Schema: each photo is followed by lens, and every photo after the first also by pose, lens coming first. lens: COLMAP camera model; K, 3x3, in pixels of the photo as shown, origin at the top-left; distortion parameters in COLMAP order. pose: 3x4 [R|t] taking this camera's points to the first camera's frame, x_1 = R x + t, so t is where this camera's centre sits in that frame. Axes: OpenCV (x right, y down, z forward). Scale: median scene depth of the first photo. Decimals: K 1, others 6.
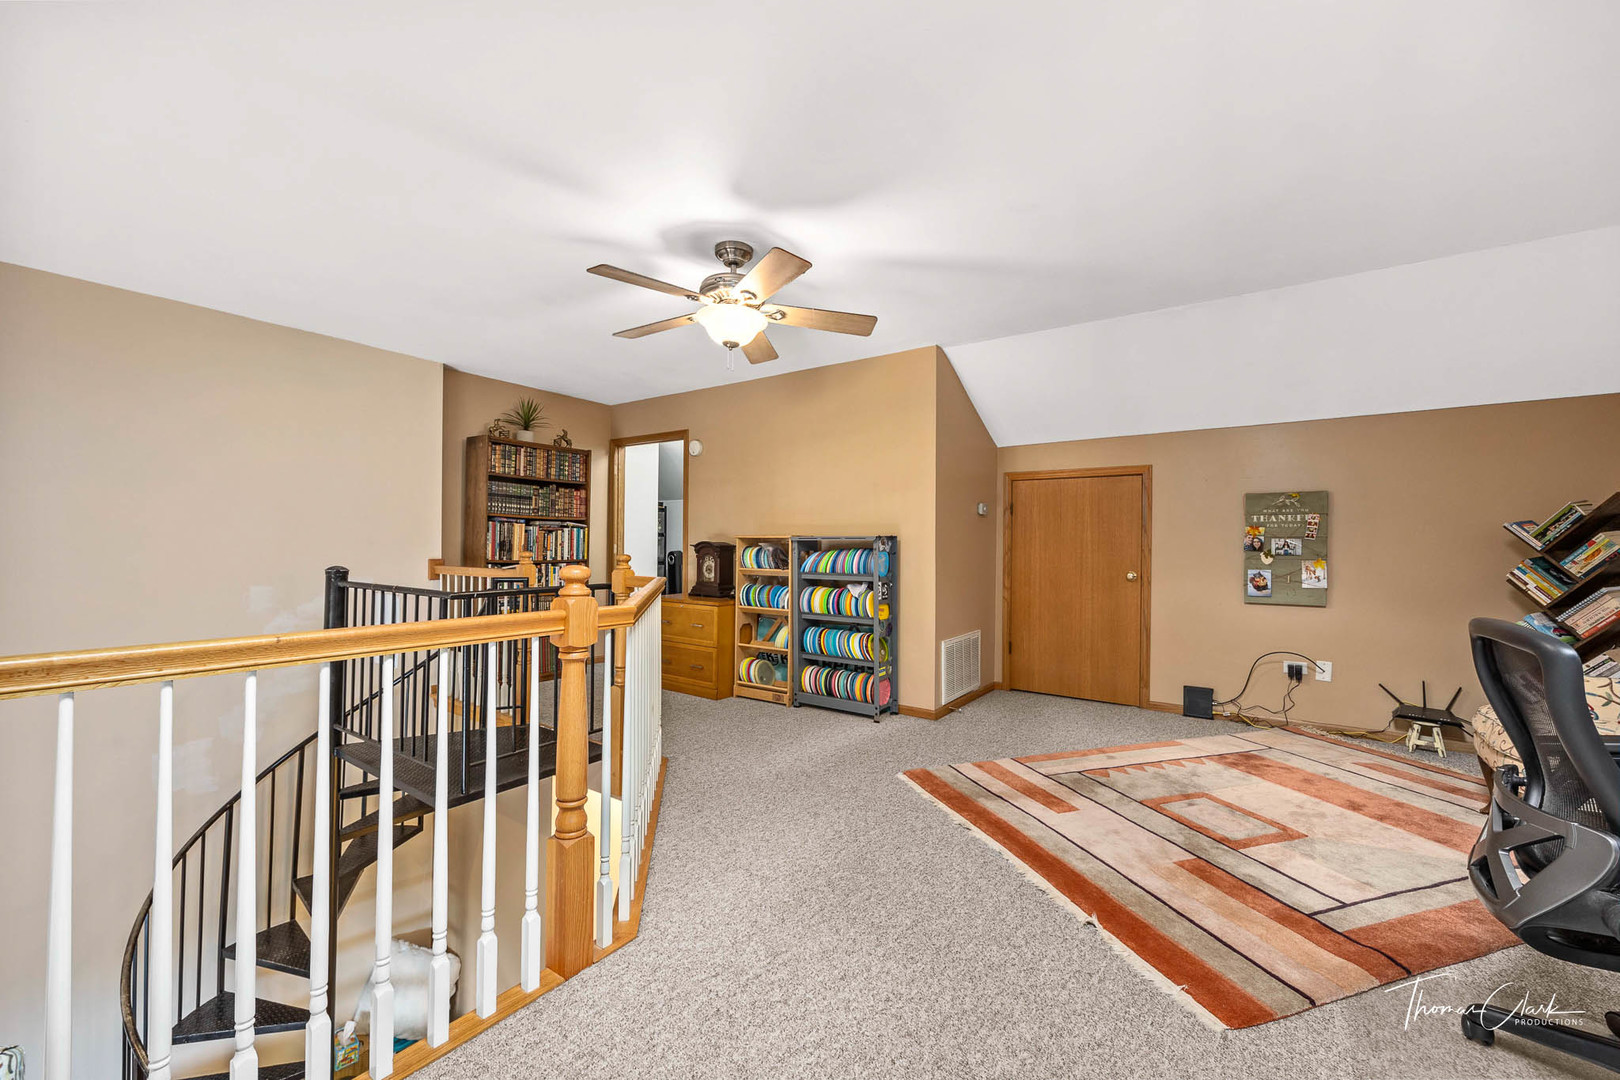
lens RADIAL K [[653.2, 0, 796.3], [0, 653.2, 543.4], [0, 0, 1]] dist [-0.001624, 0.000024]
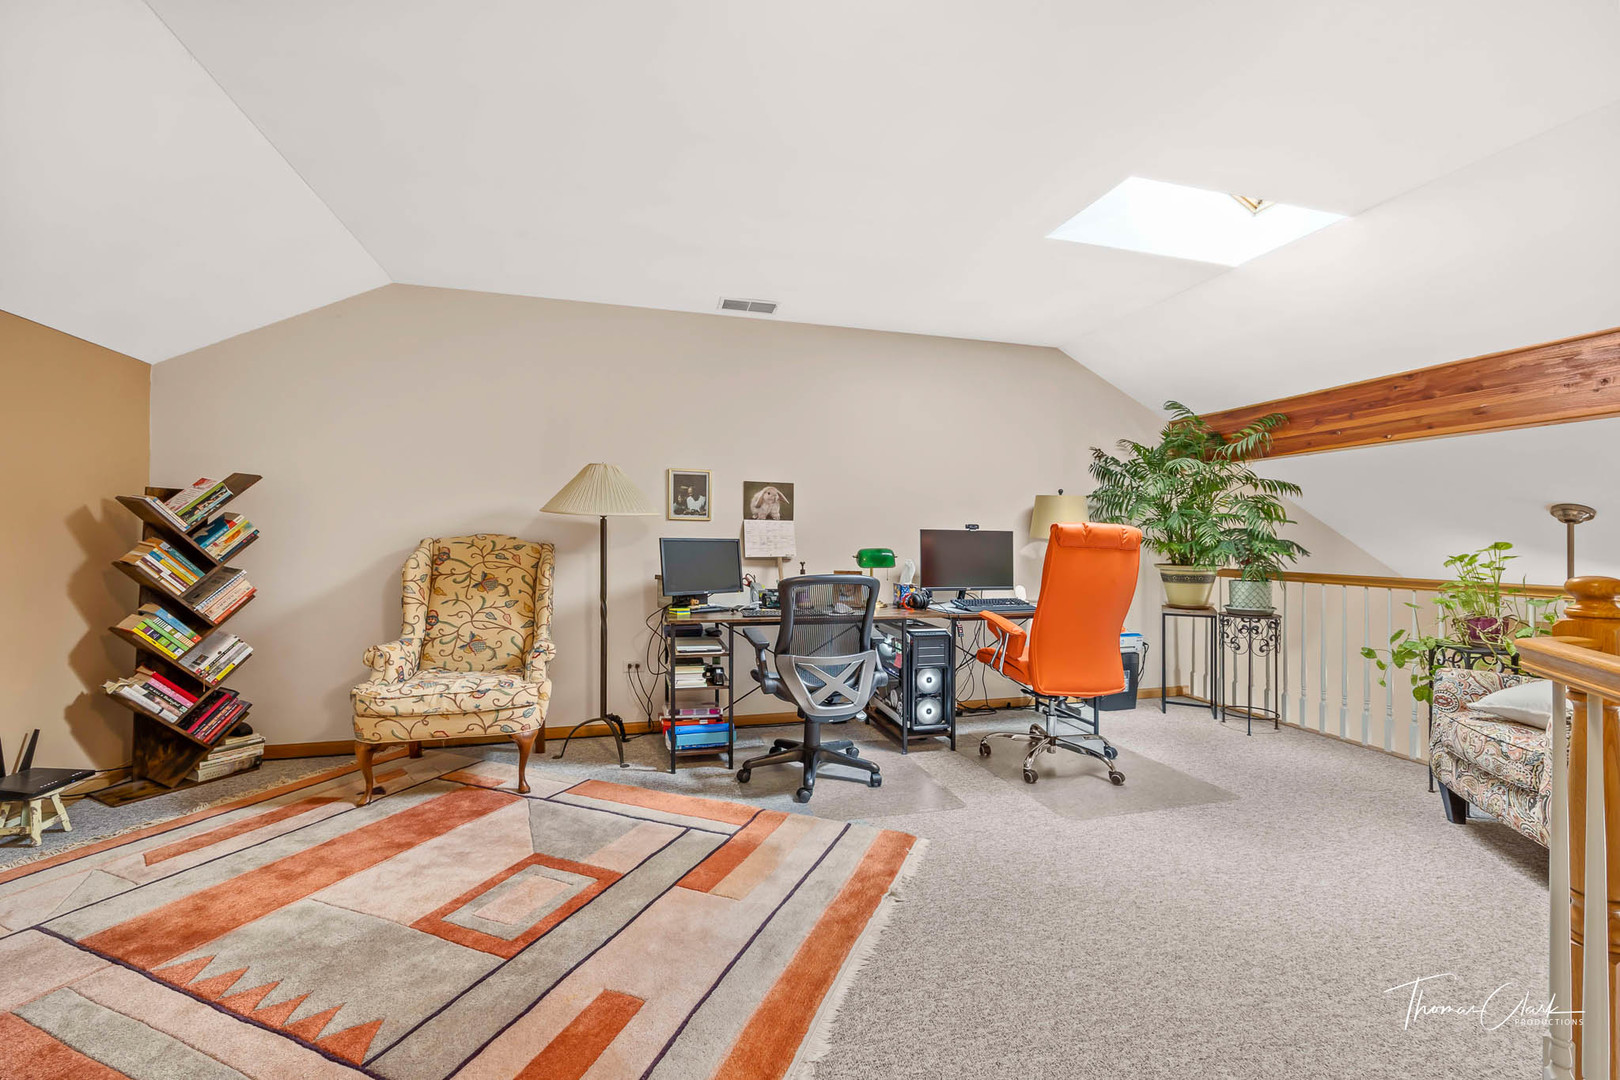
lens RADIAL K [[653.2, 0, 809.4], [0, 653.2, 537.5], [0, 0, 1]] dist [-0.001624, 0.000024]
pose [[-0.793212, -0.012058, 0.608827, -0.045172], [-0.018181, 0.999827, -0.003884, 0.006697], [-0.608675, -0.014150, -0.793294, 1.151401]]
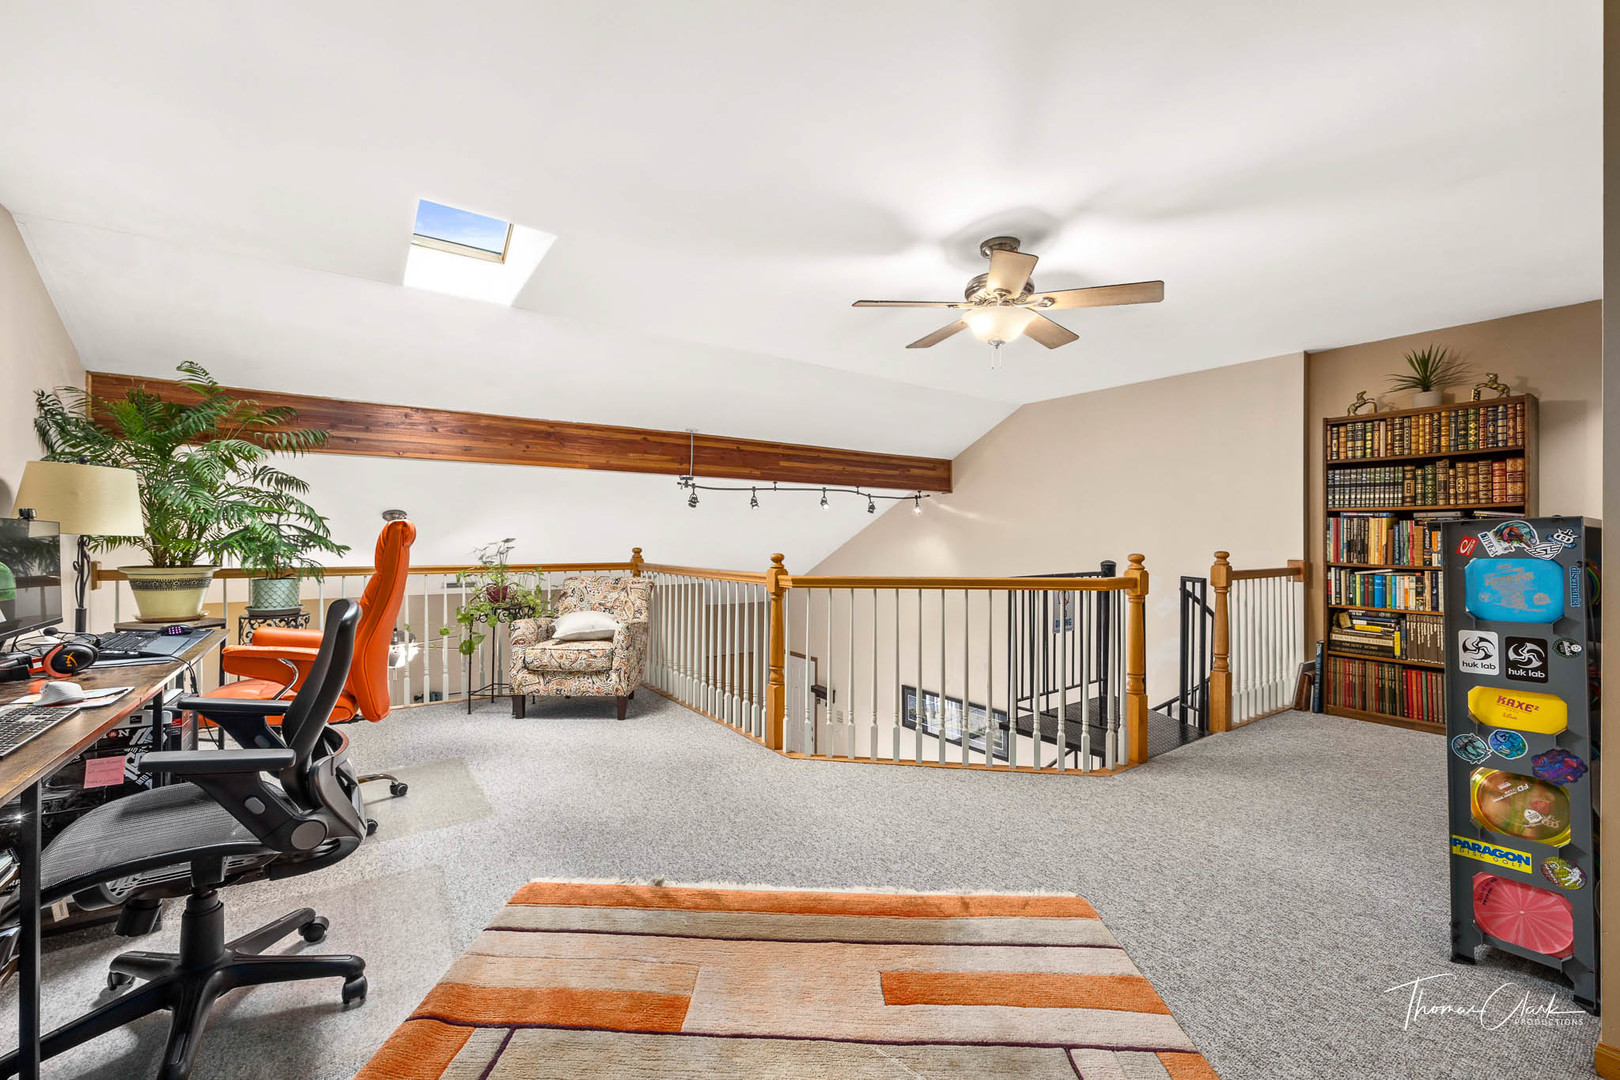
lens RADIAL K [[653.2, 0, 815.3], [0, 653.2, 537.1], [0, 0, 1]] dist [-0.001624, 0.000024]
pose [[-0.313554, -0.014220, -0.949464, 0.851962], [-0.002288, 0.999896, -0.014220, 0.008513], [0.949567, -0.002286, -0.313554, 0.954221]]
